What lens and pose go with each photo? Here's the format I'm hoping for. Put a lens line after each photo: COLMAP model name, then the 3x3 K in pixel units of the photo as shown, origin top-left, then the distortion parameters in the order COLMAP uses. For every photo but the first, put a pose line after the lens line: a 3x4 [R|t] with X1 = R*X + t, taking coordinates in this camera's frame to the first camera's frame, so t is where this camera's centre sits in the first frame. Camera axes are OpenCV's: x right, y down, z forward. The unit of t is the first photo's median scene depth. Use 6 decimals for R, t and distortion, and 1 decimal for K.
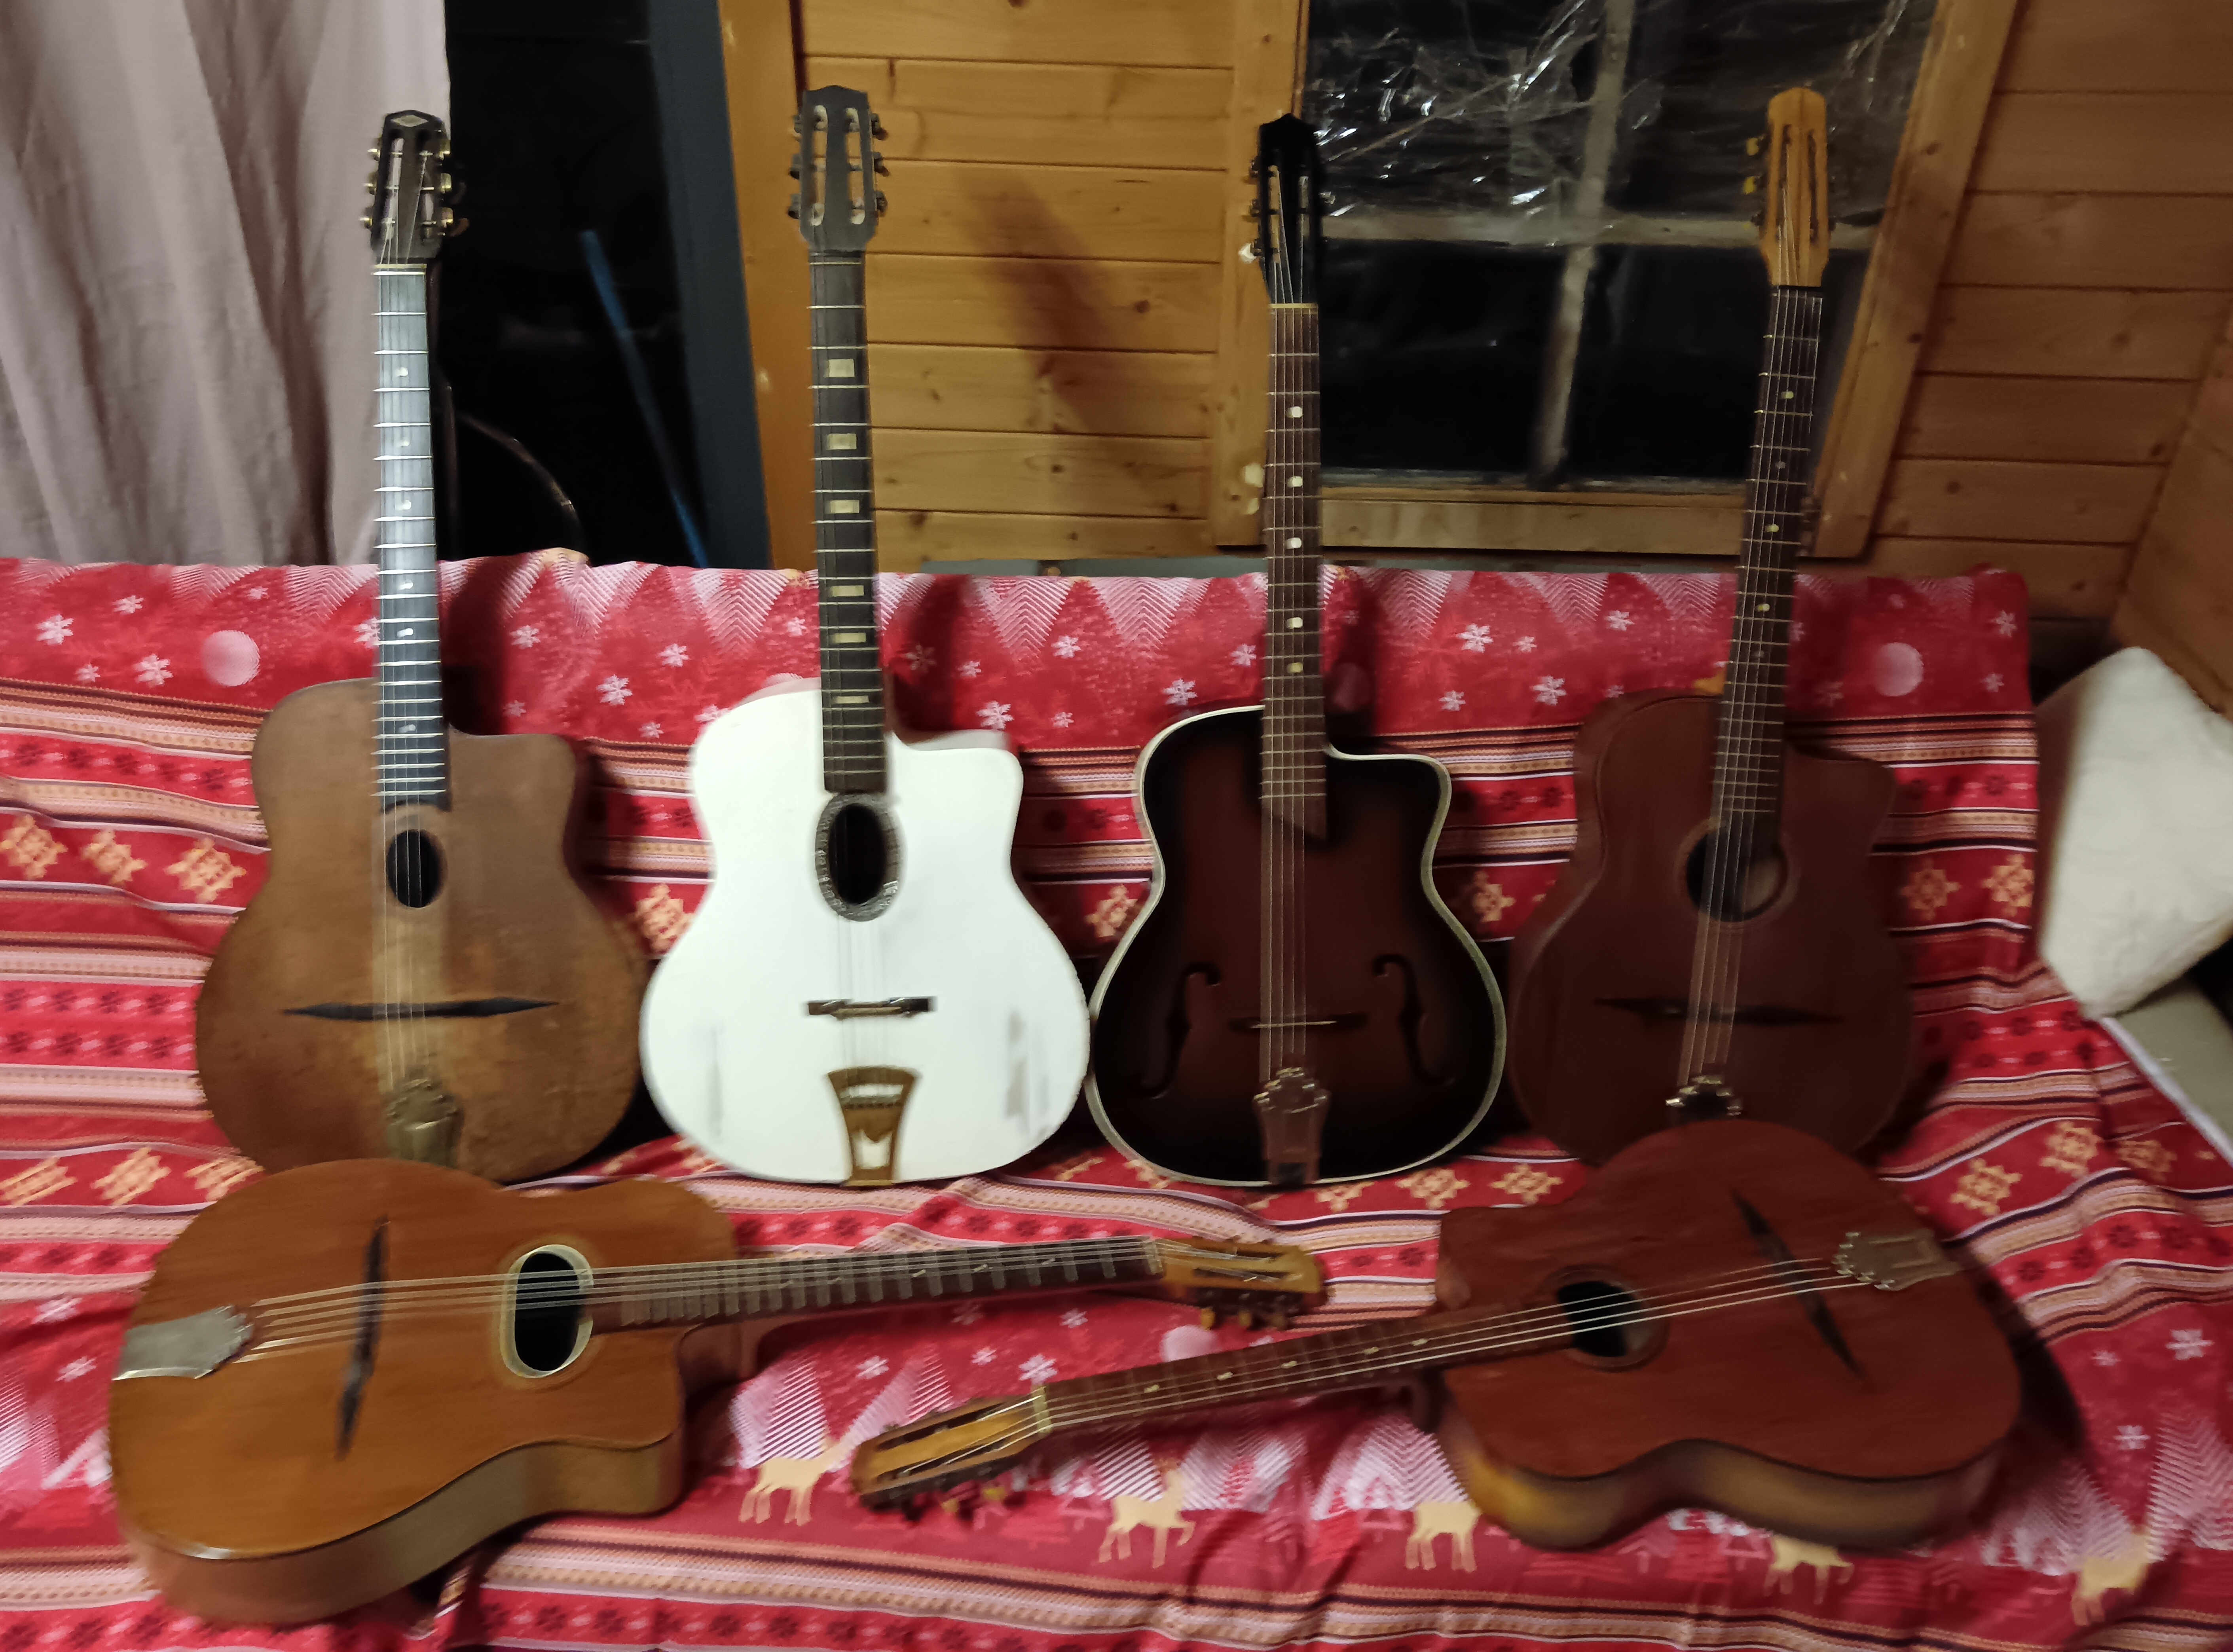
lens RADIAL K [[1734.7, 0, 1115.4], [0, 1734.7, 803.7], [0, 0, 1]] dist [-0.004604, -0.007883]
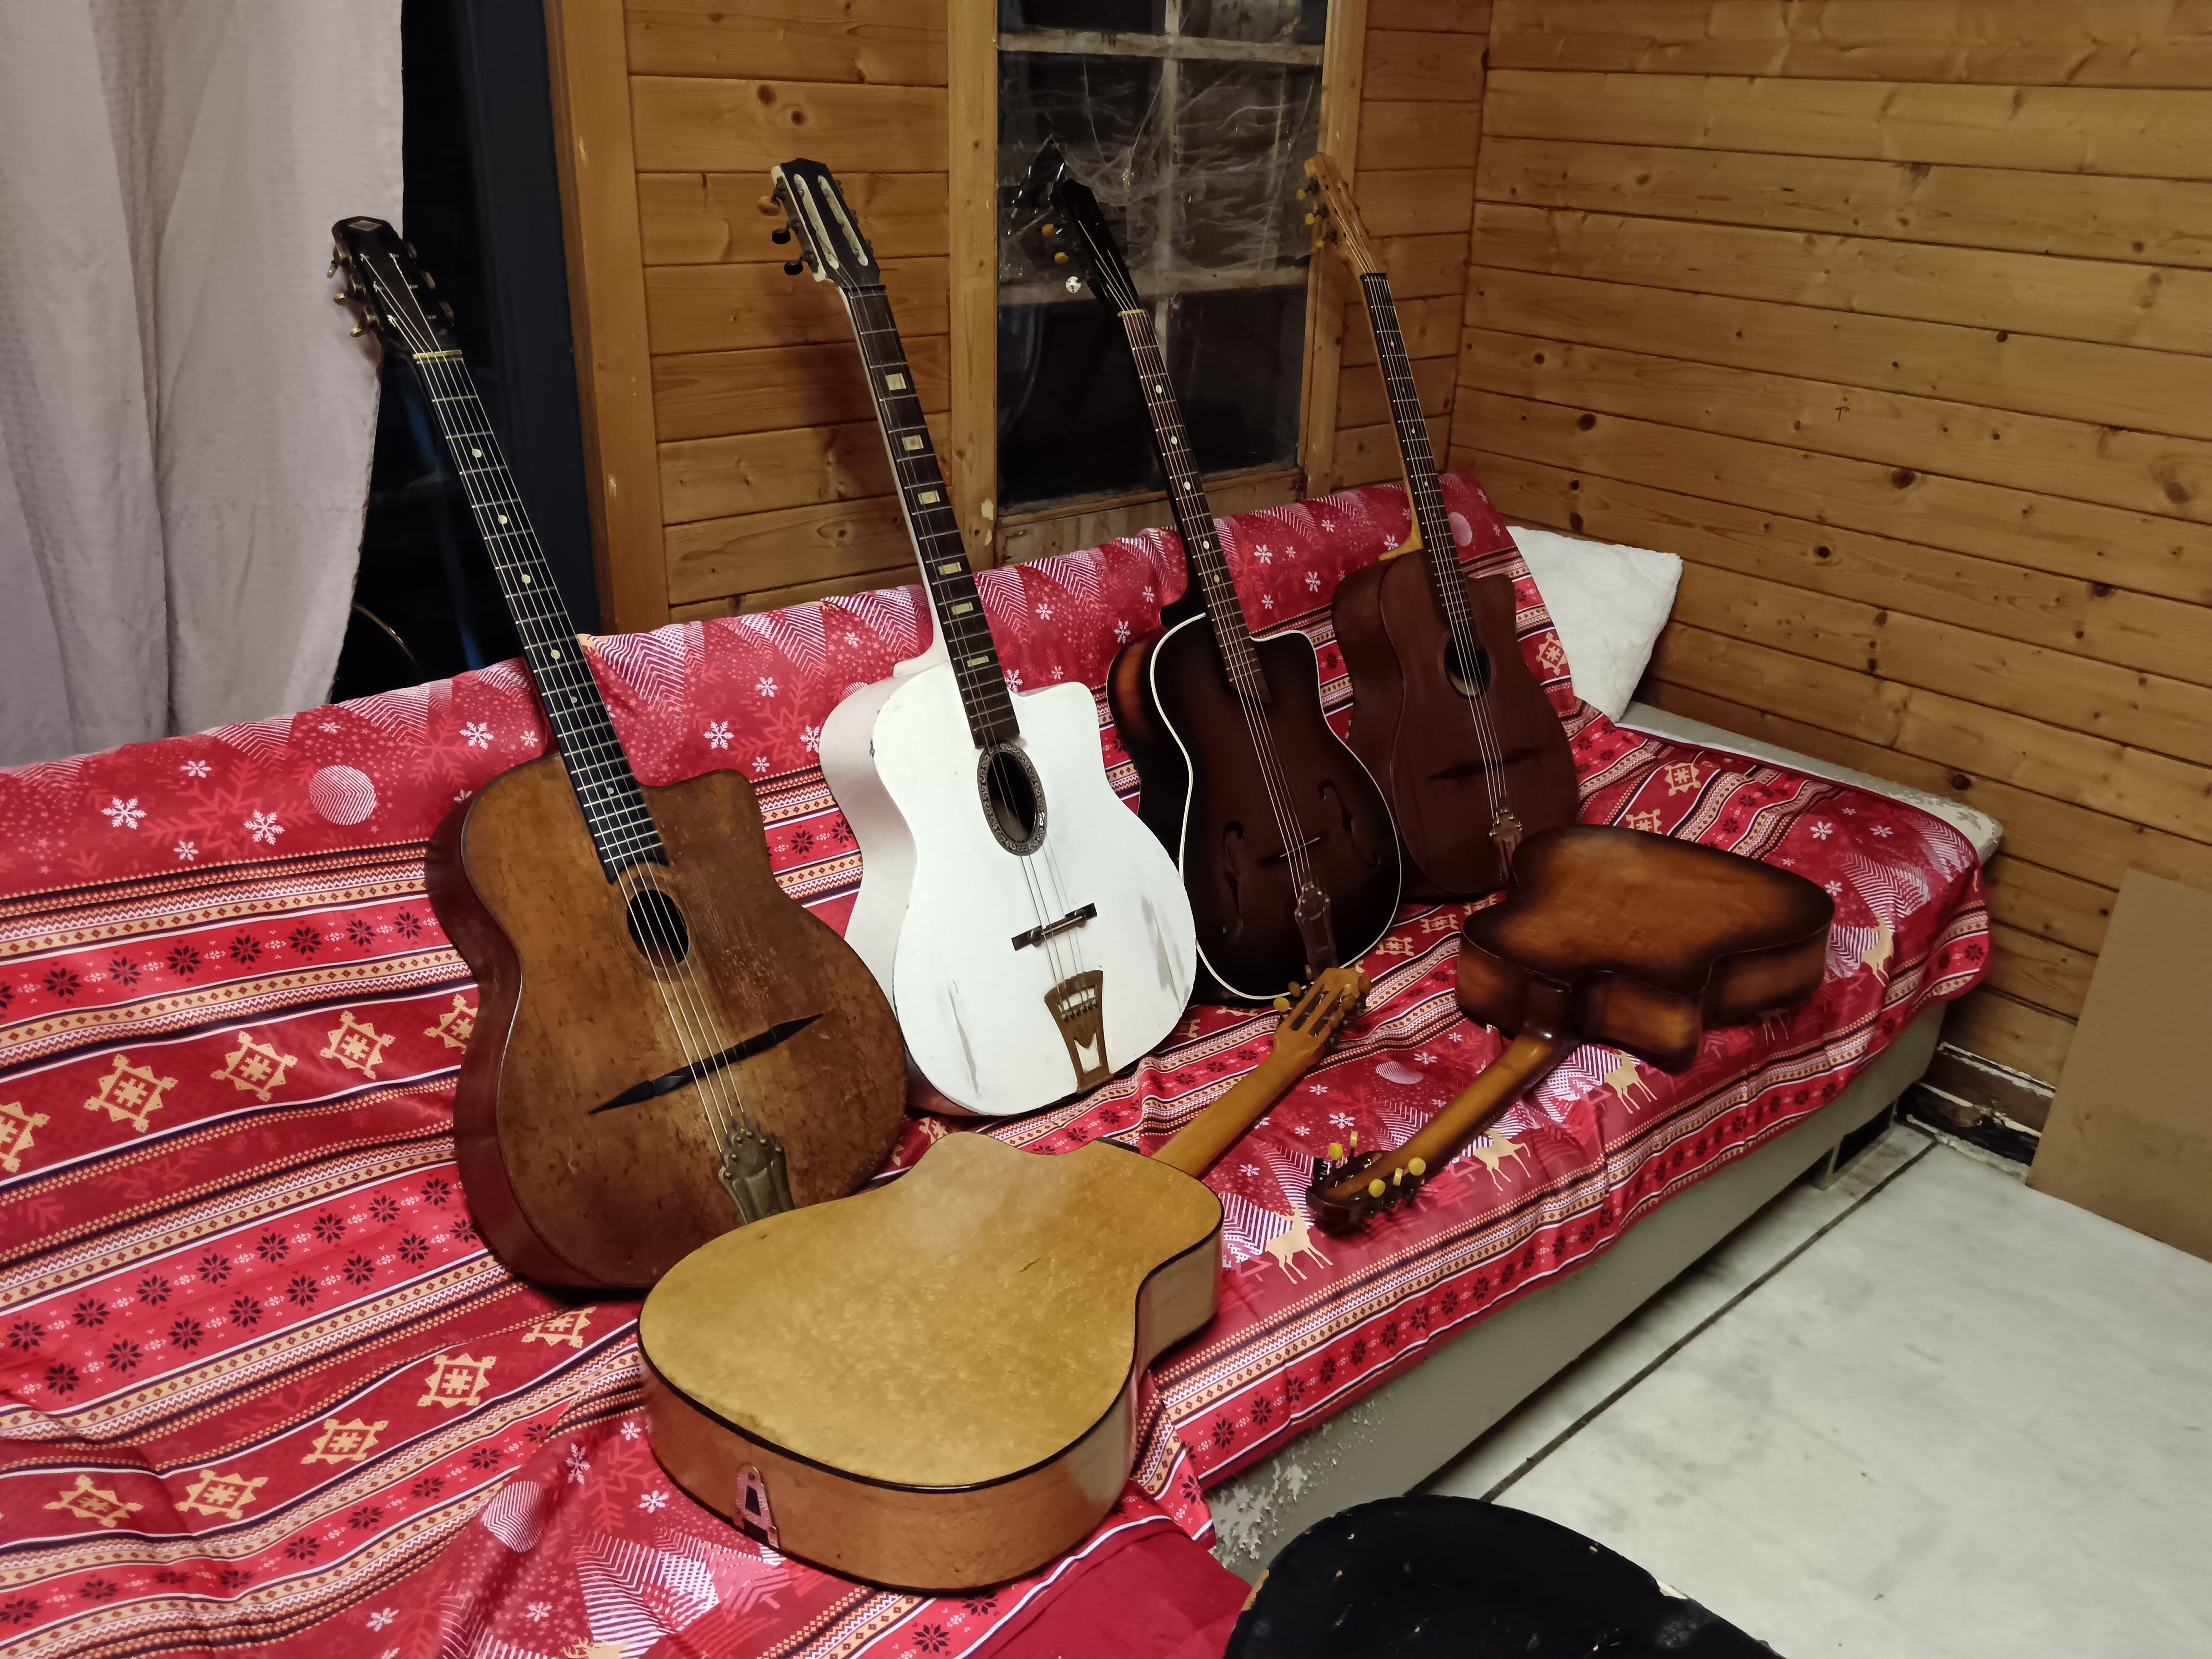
lens RADIAL K [[1718.4, 0, 1098.2], [0, 1718.4, 827.0], [0, 0, 1]] dist [-0.004604, -0.007883]
pose [[0.743959, -0.264326, 0.613724, -0.767104], [0.366160, 0.929534, -0.043519, 0.112379], [-0.558974, 0.257097, 0.788320, 0.087222]]
